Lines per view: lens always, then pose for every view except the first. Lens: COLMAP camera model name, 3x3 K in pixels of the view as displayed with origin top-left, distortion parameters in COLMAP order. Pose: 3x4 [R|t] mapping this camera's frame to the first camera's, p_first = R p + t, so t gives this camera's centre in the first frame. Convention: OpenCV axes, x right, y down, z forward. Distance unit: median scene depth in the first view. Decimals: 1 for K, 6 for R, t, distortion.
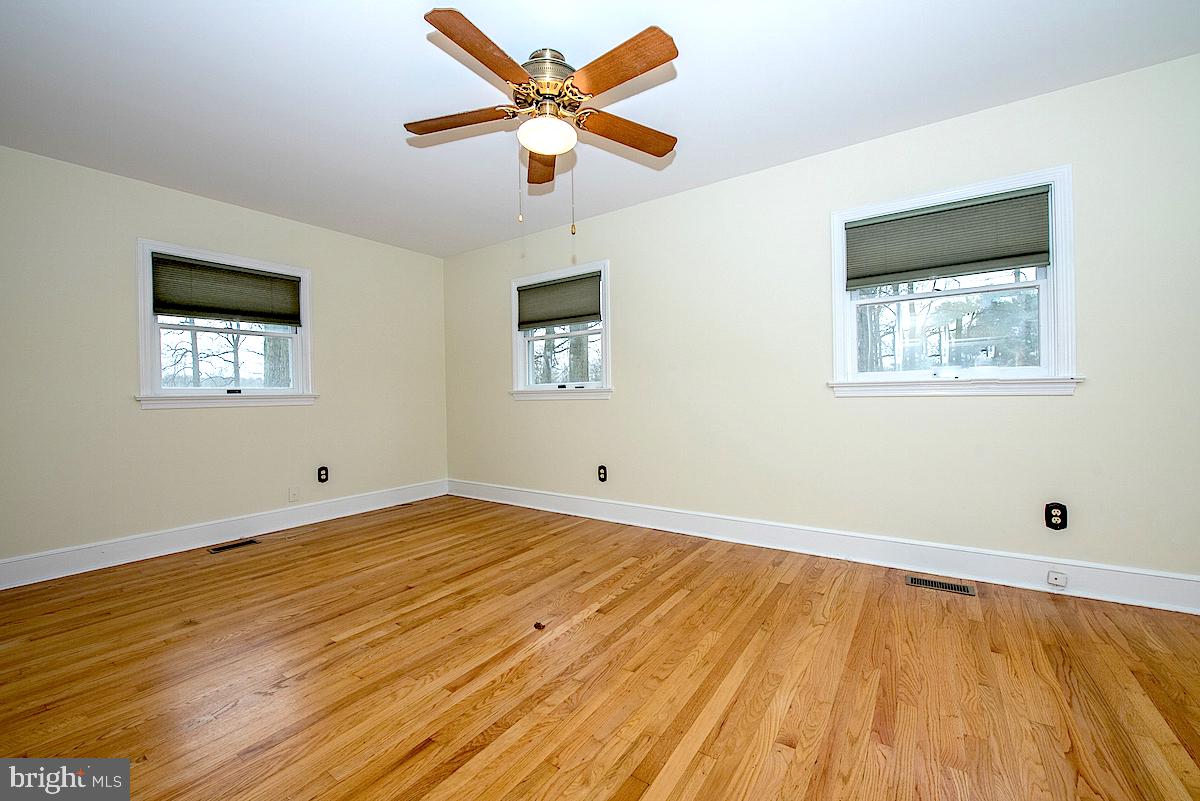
lens RADIAL K [[473.4, 0, 600.7], [0, 473.4, 401.2], [0, 0, 1]] dist [-0.009537, -0.000023]
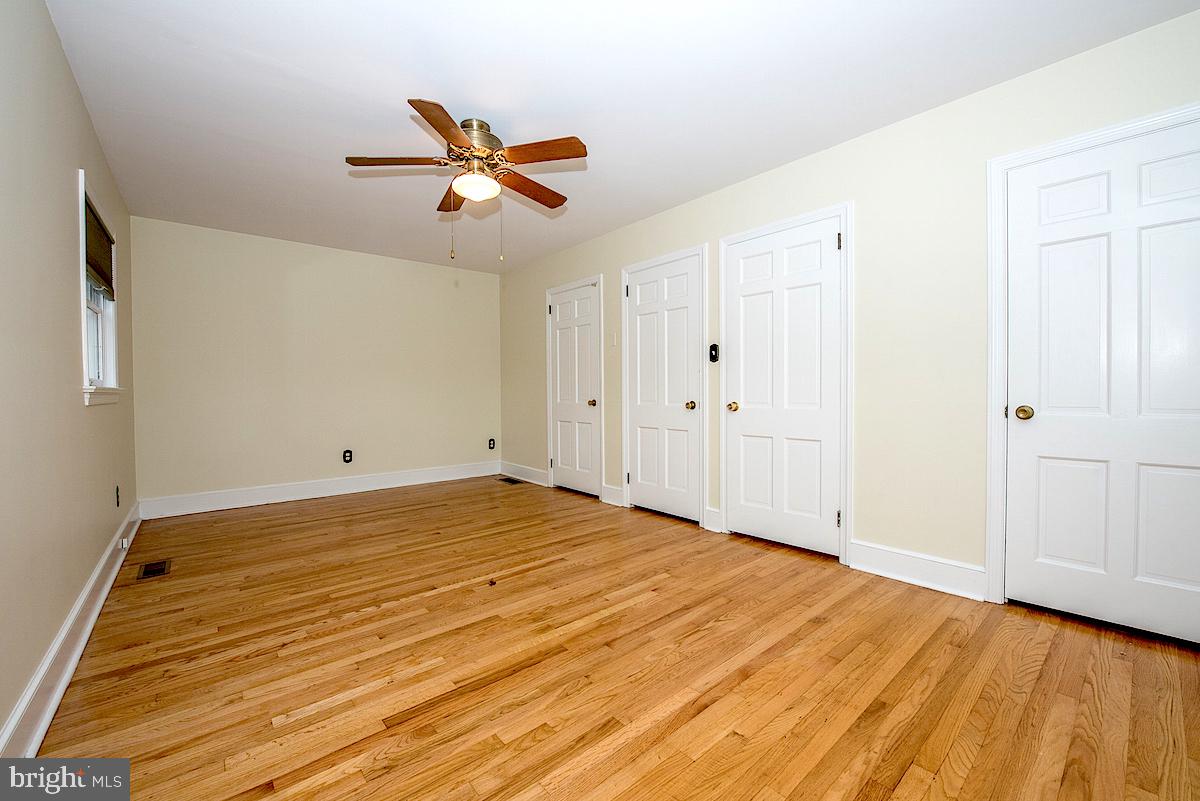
lens RADIAL K [[473.4, 0, 601.3], [0, 473.4, 393.8], [0, 0, 1]] dist [-0.009537, -0.000023]
pose [[-0.966398, 0.024197, 0.255907, -0.632981], [0.030764, 0.999291, 0.021691, -0.023254], [-0.255201, 0.028835, -0.966458, 1.827010]]
